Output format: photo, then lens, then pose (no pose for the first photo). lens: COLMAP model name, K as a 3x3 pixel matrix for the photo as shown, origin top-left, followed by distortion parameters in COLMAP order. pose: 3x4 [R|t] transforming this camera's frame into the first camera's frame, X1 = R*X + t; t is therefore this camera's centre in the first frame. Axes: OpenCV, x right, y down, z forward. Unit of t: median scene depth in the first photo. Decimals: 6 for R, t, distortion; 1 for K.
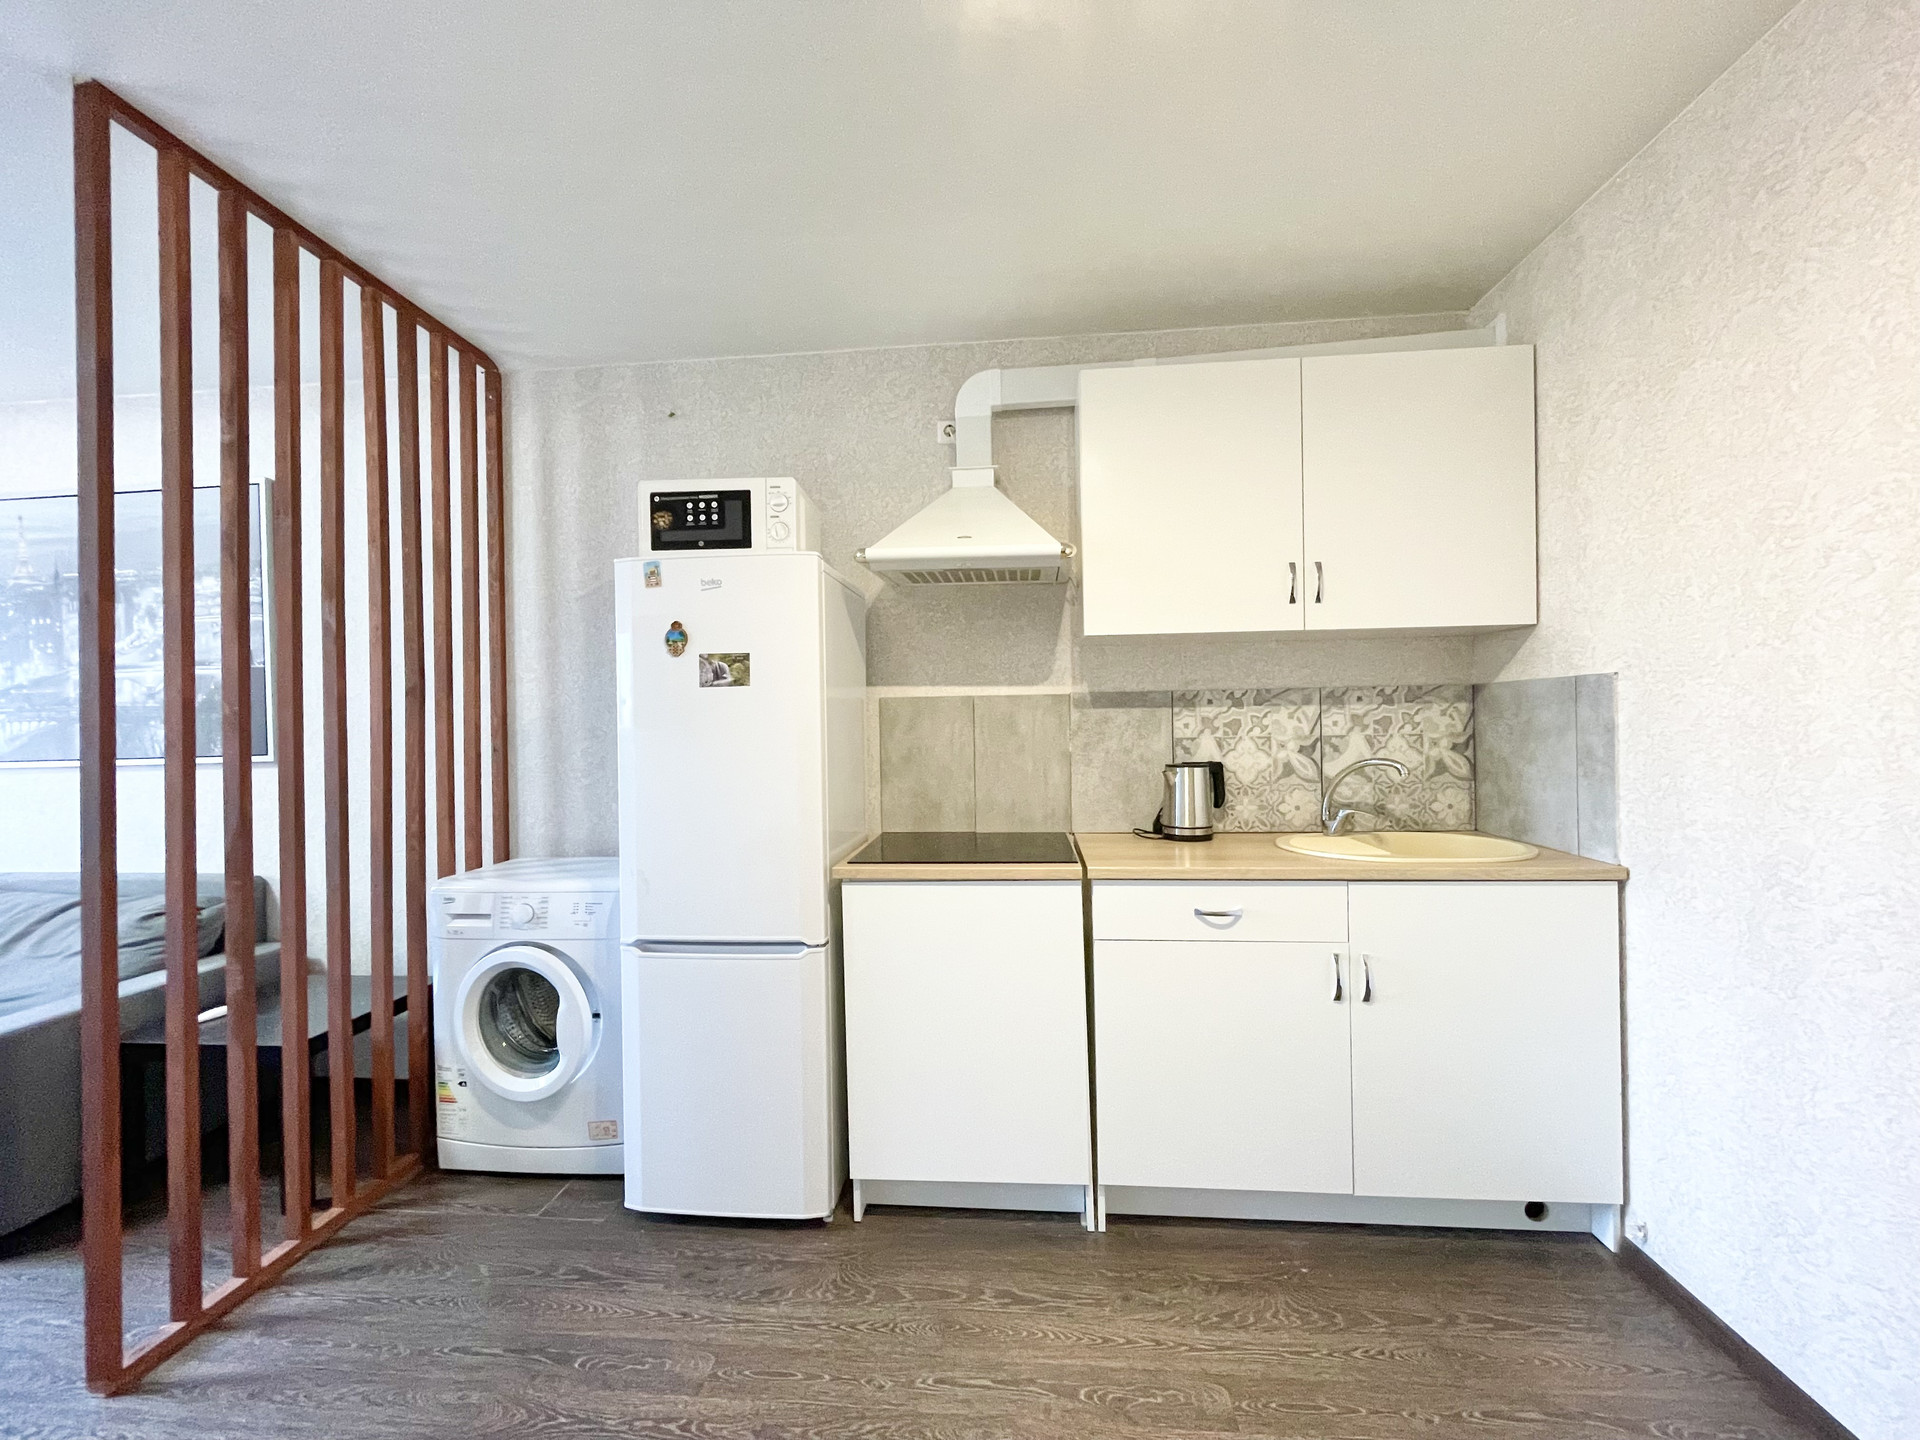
lens RADIAL K [[774.8, 0, 958.7], [0, 774.8, 723.7], [0, 0, 1]] dist [-0.003225, 0.000215]
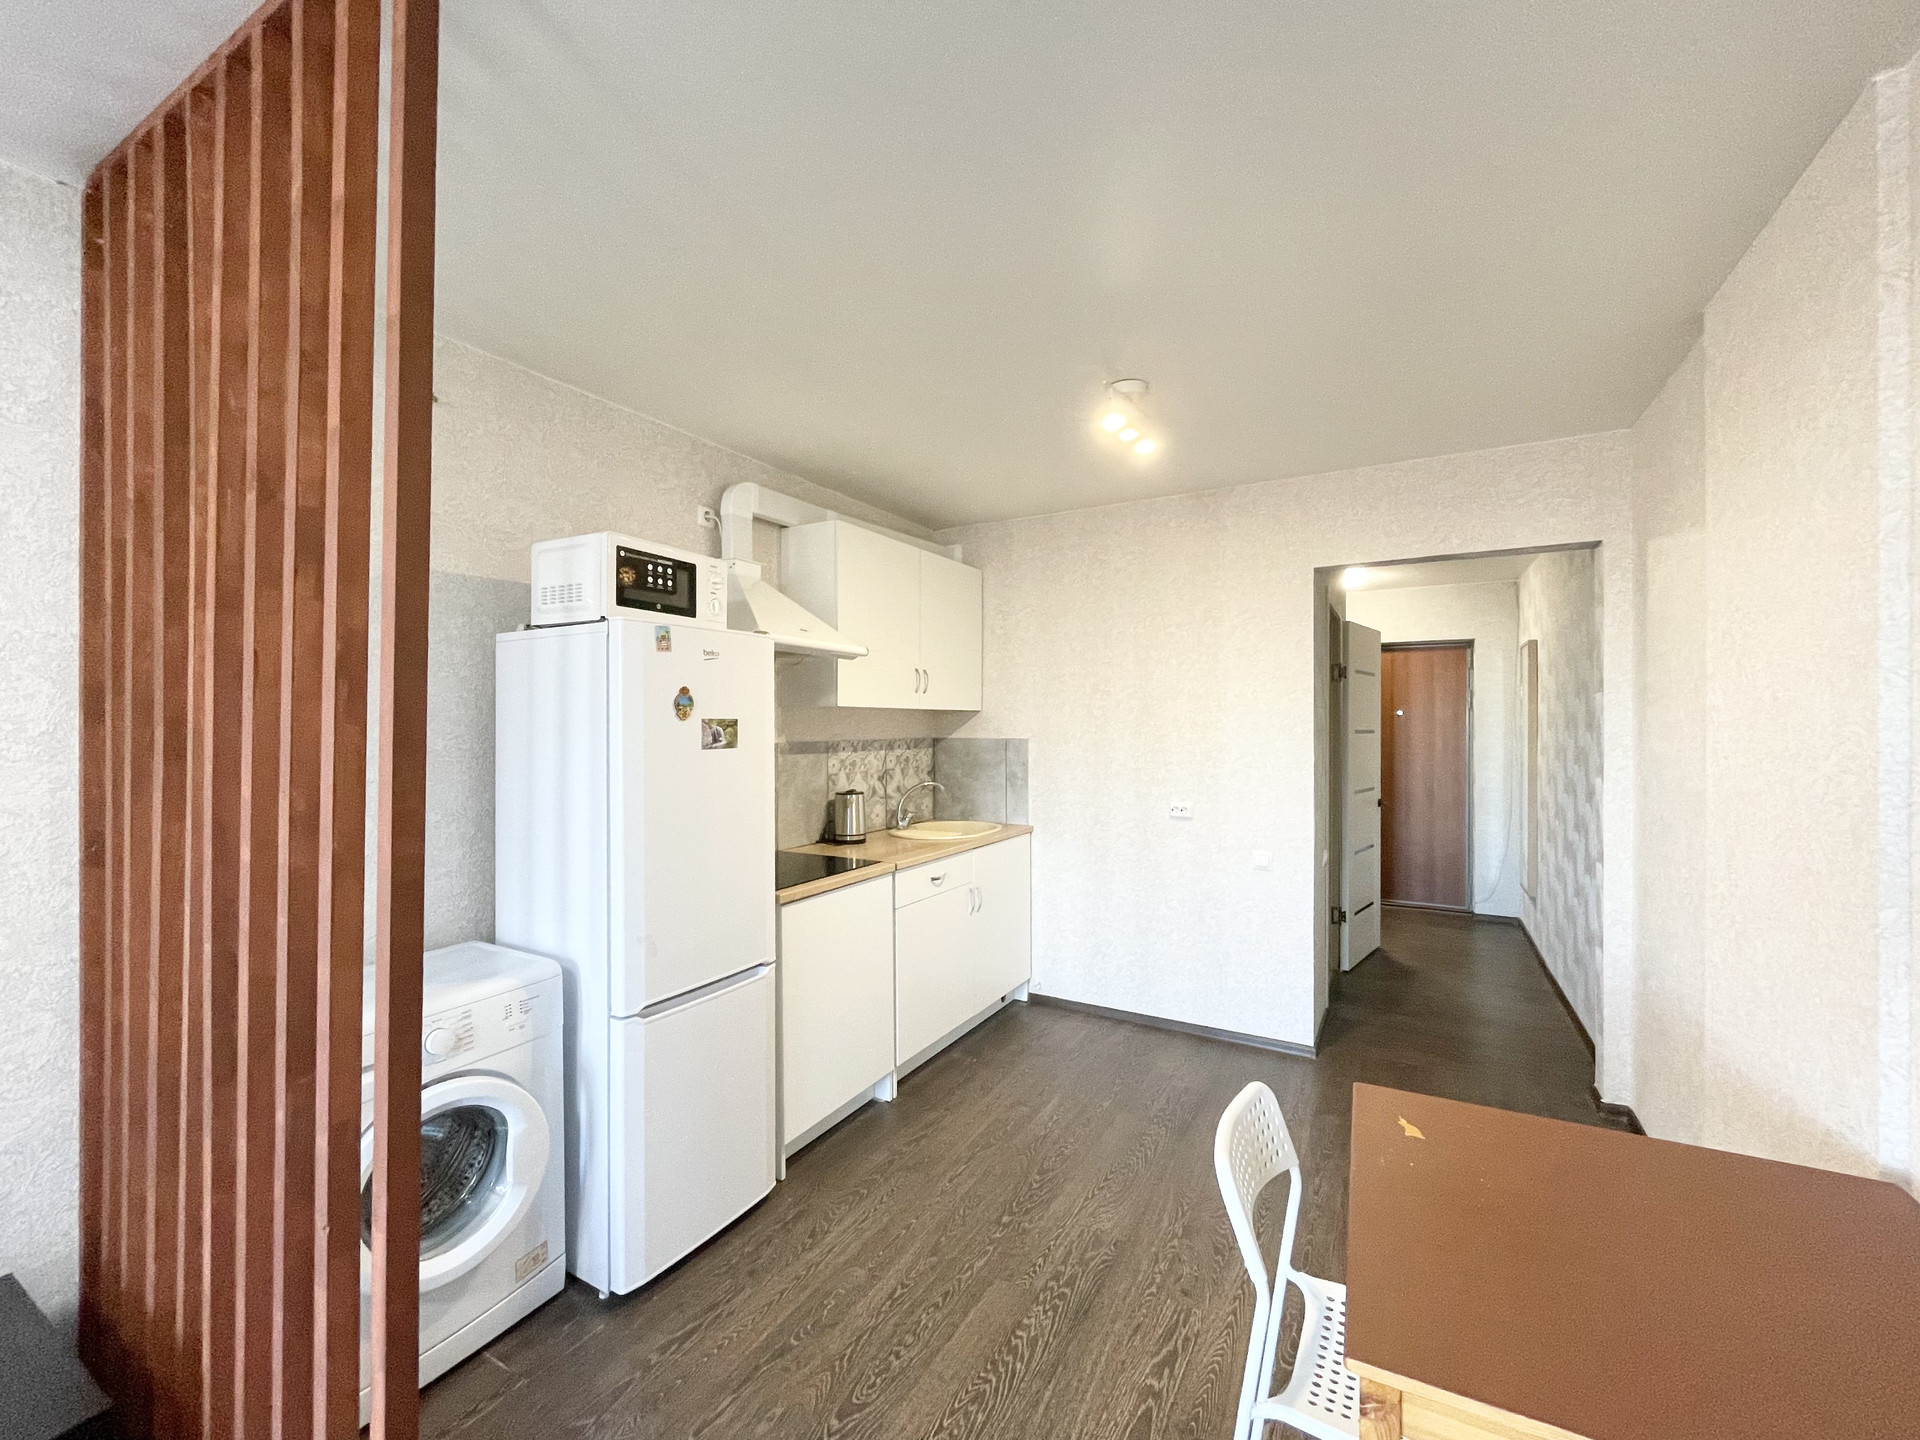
lens RADIAL K [[774.8, 0, 958.7], [0, 774.8, 723.7], [0, 0, 1]] dist [-0.003225, 0.000215]
pose [[0.420344, 0.015734, 0.907228, -1.040875], [-0.003304, 0.999870, -0.015810, -0.060358], [-0.907359, 0.003648, 0.420341, 0.202435]]
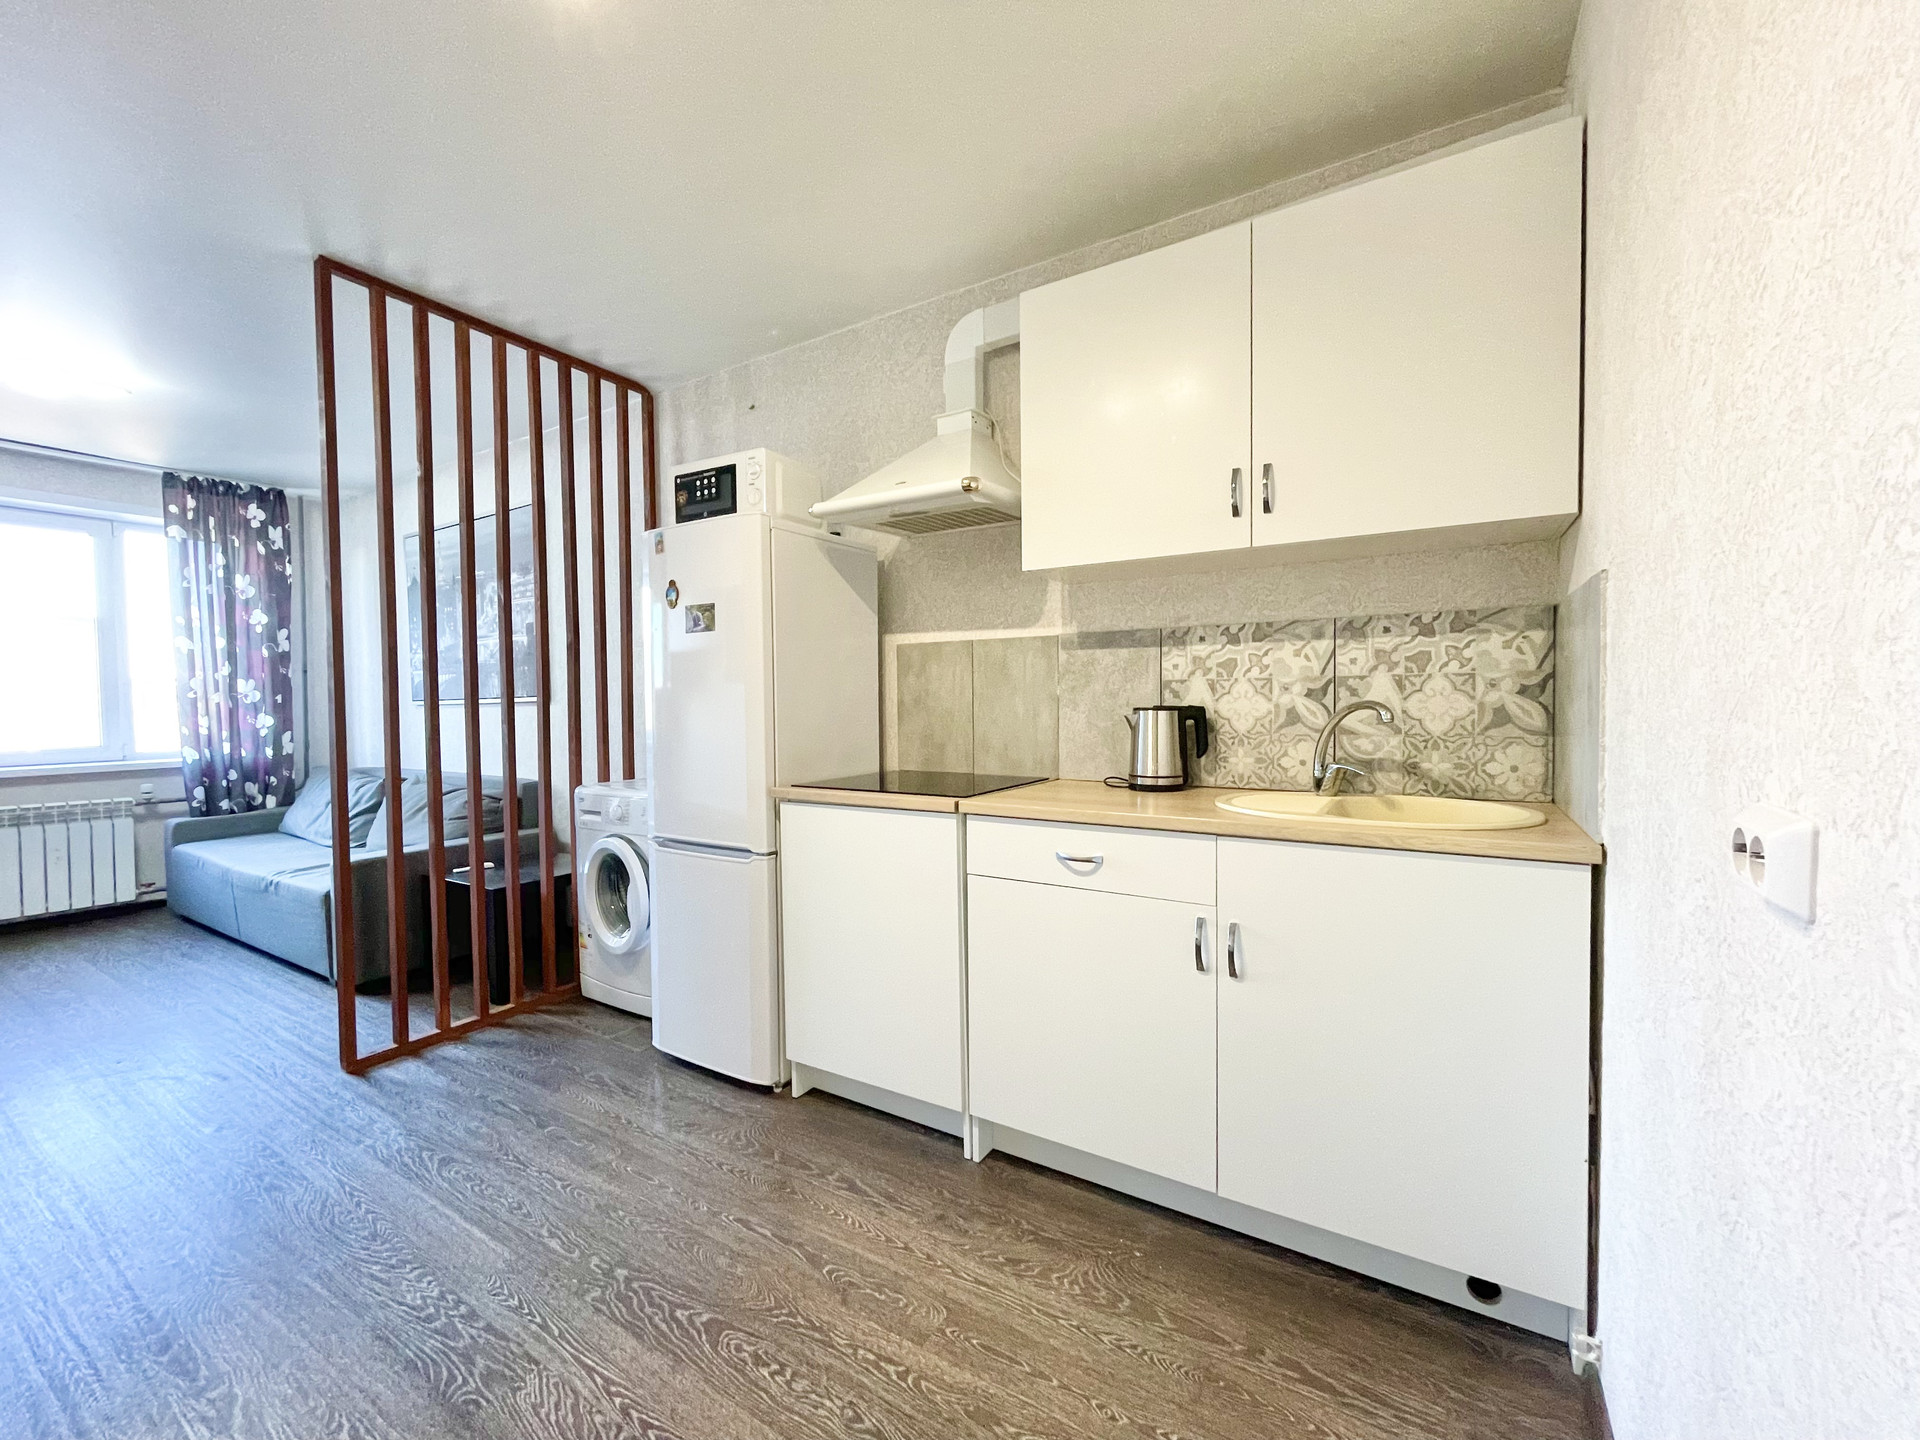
lens RADIAL K [[774.8, 0, 958.7], [0, 774.8, 723.7], [0, 0, 1]] dist [-0.003225, 0.000215]
pose [[0.894680, 0.022244, -0.446153, 0.532026], [-0.005702, 0.999247, 0.038387, 0.040541], [0.446671, -0.031800, 0.894133, 0.091429]]
